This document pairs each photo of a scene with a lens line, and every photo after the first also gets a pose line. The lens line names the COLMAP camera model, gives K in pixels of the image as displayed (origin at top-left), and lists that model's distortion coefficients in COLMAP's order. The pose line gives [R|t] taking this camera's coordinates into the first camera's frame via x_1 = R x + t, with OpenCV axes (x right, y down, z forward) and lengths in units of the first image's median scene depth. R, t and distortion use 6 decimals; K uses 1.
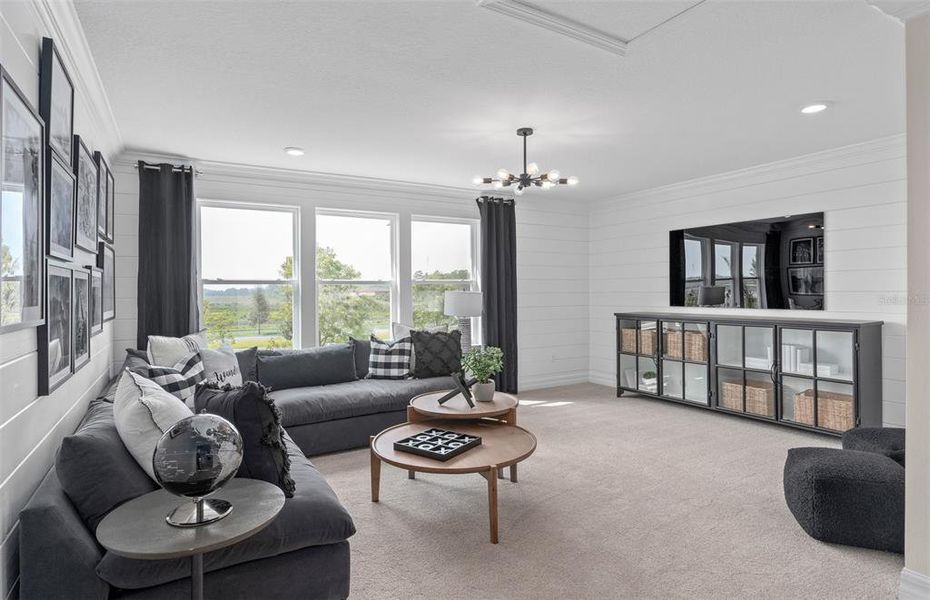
lens RADIAL K [[472.4, 0, 460.9], [0, 472.4, 295.6], [0, 0, 1]] dist [0.001682, 0.000281]
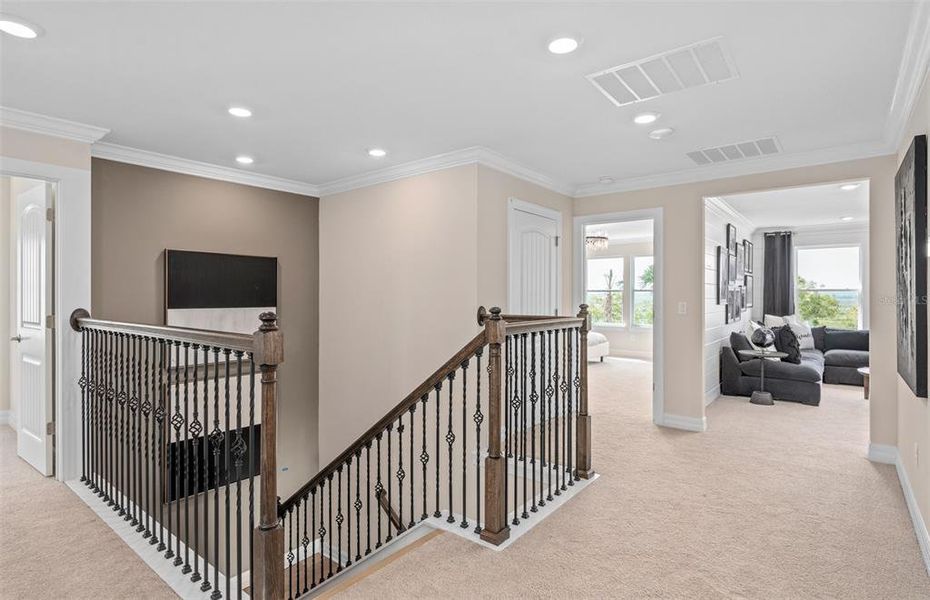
lens RADIAL K [[472.4, 0, 460.9], [0, 472.4, 295.6], [0, 0, 1]] dist [0.001682, 0.000281]
pose [[0.342886, 0.004479, -0.939366, 1.064994], [-0.007457, 0.999970, 0.002046, 0.000391], [0.939348, 0.006304, 0.342909, -1.263321]]
